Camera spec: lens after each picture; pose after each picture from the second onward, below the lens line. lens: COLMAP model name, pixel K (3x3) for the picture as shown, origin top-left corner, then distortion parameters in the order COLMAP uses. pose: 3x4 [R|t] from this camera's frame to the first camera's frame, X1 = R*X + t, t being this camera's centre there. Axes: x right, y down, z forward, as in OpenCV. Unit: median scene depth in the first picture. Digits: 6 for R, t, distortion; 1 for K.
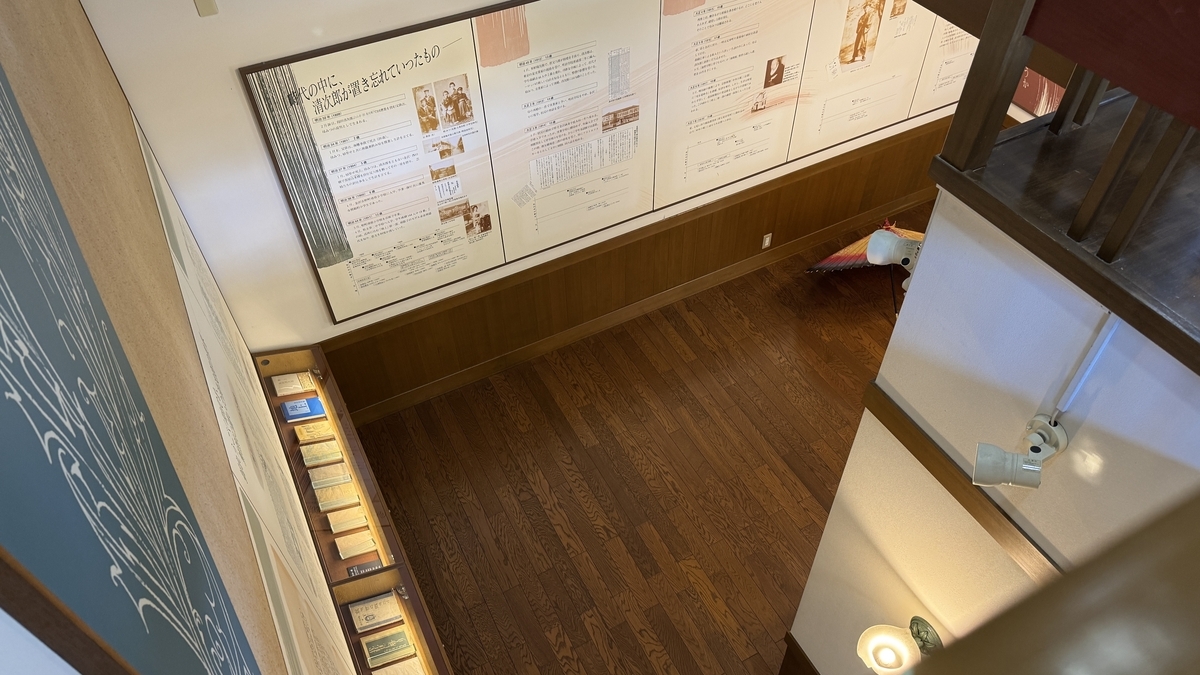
lens RADIAL K [[817.7, 0, 595.9], [0, 817.7, 338.9], [0, 0, 1]] dist [0.011818, -0.034416]
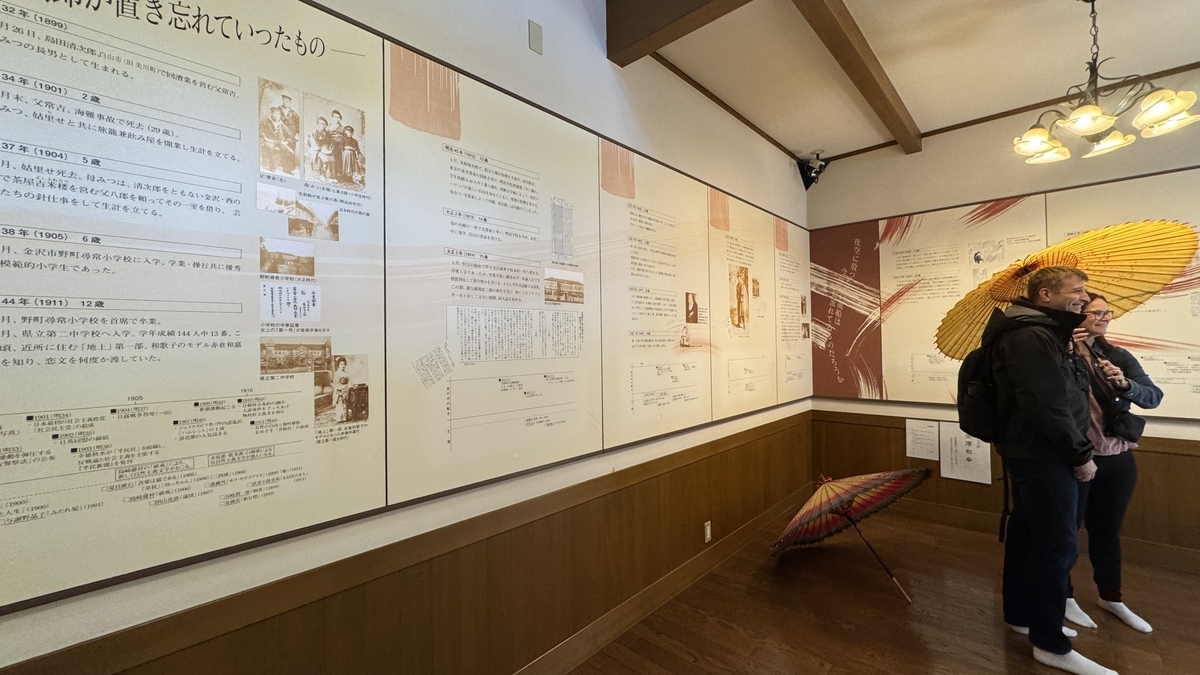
lens RADIAL K [[480.7, 0, 601.7], [0, 480.7, 334.7], [0, 0, 1]] dist [-0.004492, 0.000530]
pose [[0.939253, 0.018634, 0.342720, -0.098593], [0.243857, 0.666446, -0.704545, 0.096188], [-0.241533, 0.745321, 0.621417, 0.772107]]
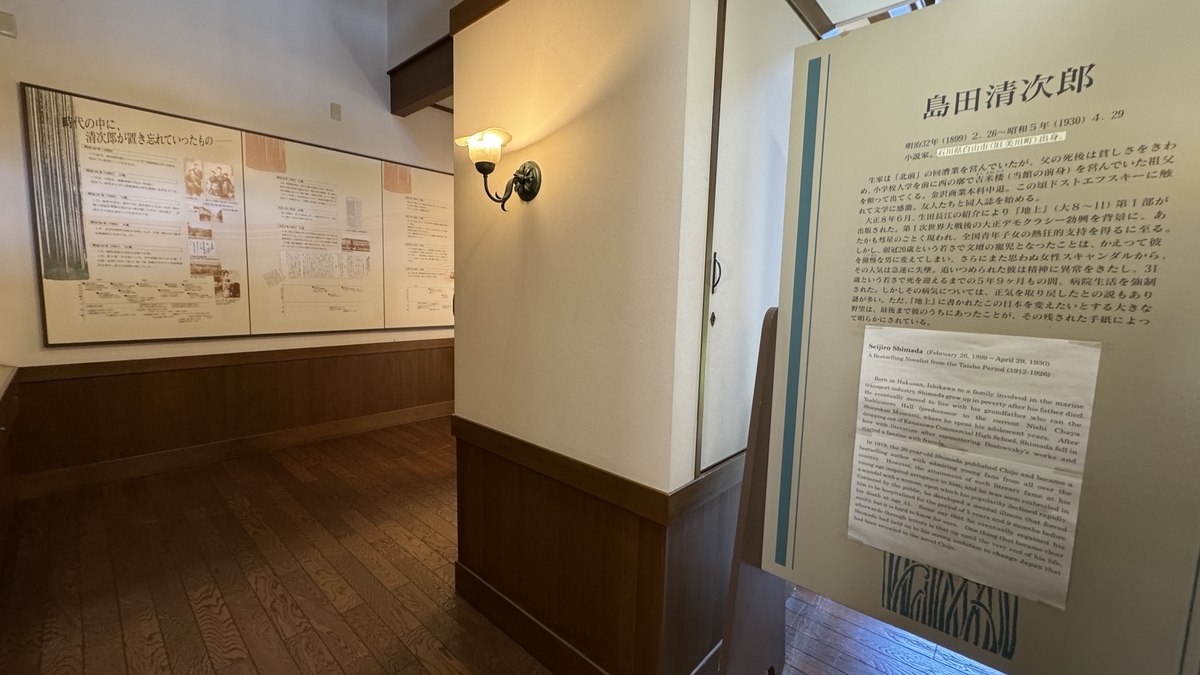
lens RADIAL K [[480.7, 0, 599.1], [0, 480.7, 335.0], [0, 0, 1]] dist [-0.004492, 0.000530]
pose [[0.938130, 0.012922, 0.346043, 0.157900], [0.220592, 0.748004, -0.625963, 0.555994], [-0.266930, 0.663569, 0.698874, 0.370731]]
